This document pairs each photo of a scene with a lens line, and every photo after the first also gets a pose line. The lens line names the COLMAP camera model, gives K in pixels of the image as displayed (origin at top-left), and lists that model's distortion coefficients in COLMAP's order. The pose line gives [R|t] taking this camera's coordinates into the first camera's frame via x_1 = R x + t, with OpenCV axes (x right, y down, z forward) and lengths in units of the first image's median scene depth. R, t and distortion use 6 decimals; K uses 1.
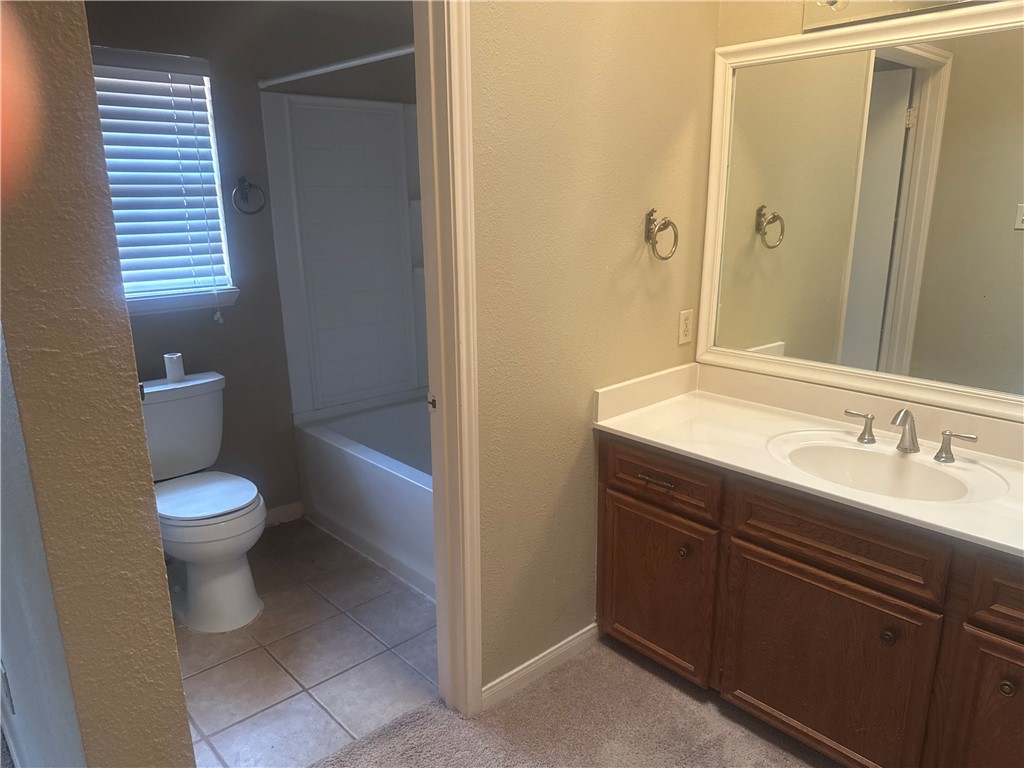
lens RADIAL K [[702.0, 0, 508.0], [0, 702.0, 391.7], [0, 0, 1]] dist [0.009797, -0.026348]
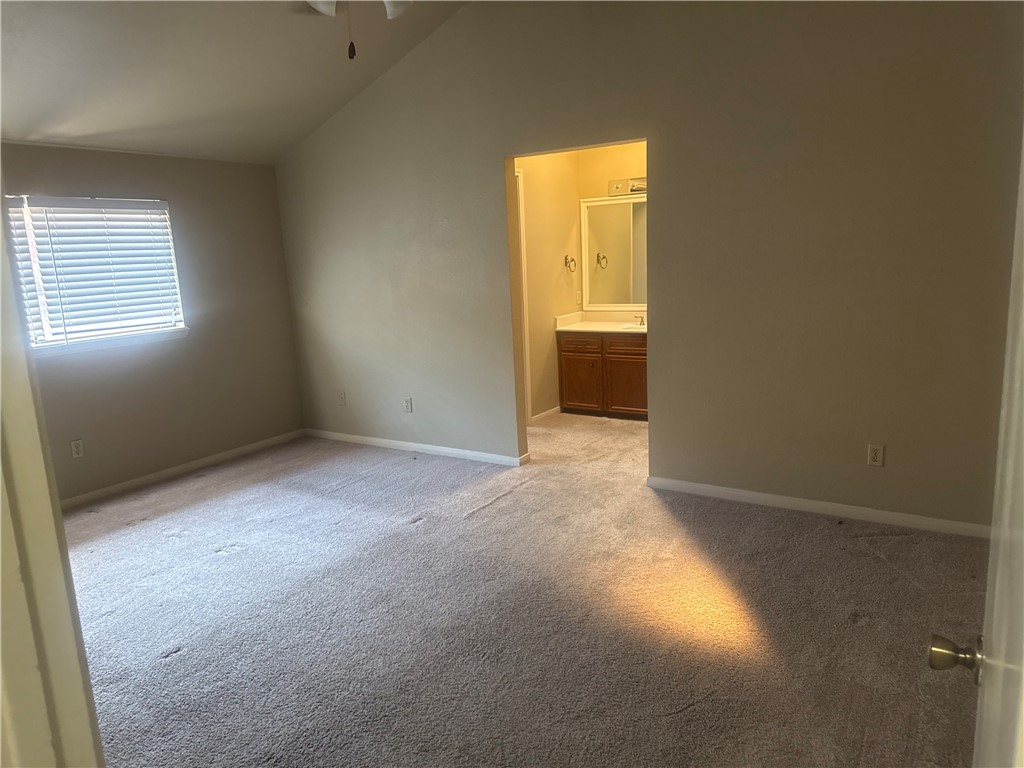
lens RADIAL K [[702.0, 0, 515.5], [0, 702.0, 381.0], [0, 0, 1]] dist [0.009797, -0.026348]
pose [[0.961572, -0.075268, 0.264035, -0.755014], [0.096040, 0.993144, -0.066648, 0.403348], [-0.257209, 0.089444, 0.962208, -1.588766]]
